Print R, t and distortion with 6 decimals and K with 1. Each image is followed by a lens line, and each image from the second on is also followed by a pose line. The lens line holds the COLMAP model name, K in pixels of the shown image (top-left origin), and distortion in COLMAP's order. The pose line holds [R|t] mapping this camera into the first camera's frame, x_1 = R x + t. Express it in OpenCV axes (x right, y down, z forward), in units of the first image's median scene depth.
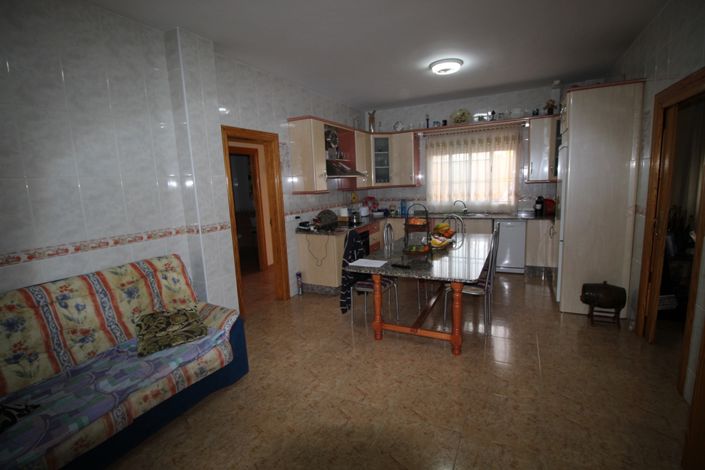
lens RADIAL K [[331.8, 0, 353.0], [0, 331.8, 233.0], [0, 0, 1]] dist [-0.000610, -0.000498]
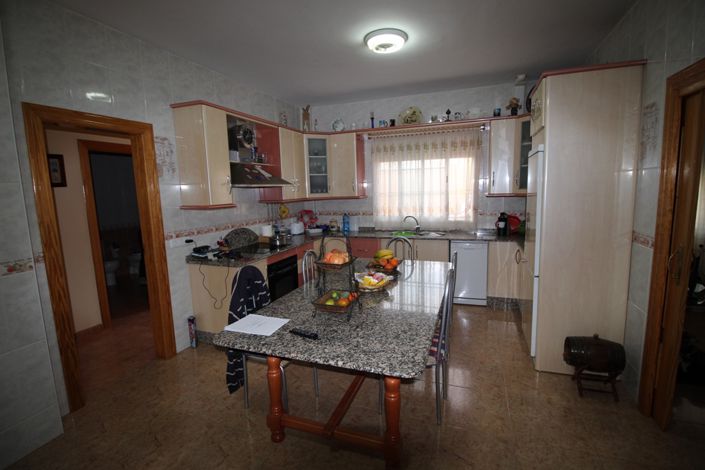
lens RADIAL K [[331.8, 0, 351.7], [0, 331.8, 233.7], [0, 0, 1]] dist [-0.000610, -0.000498]
pose [[0.994073, -0.000747, 0.108711, 0.104734], [0.003020, 0.999780, -0.020750, -0.046102], [-0.108672, 0.020956, 0.993857, 0.236586]]
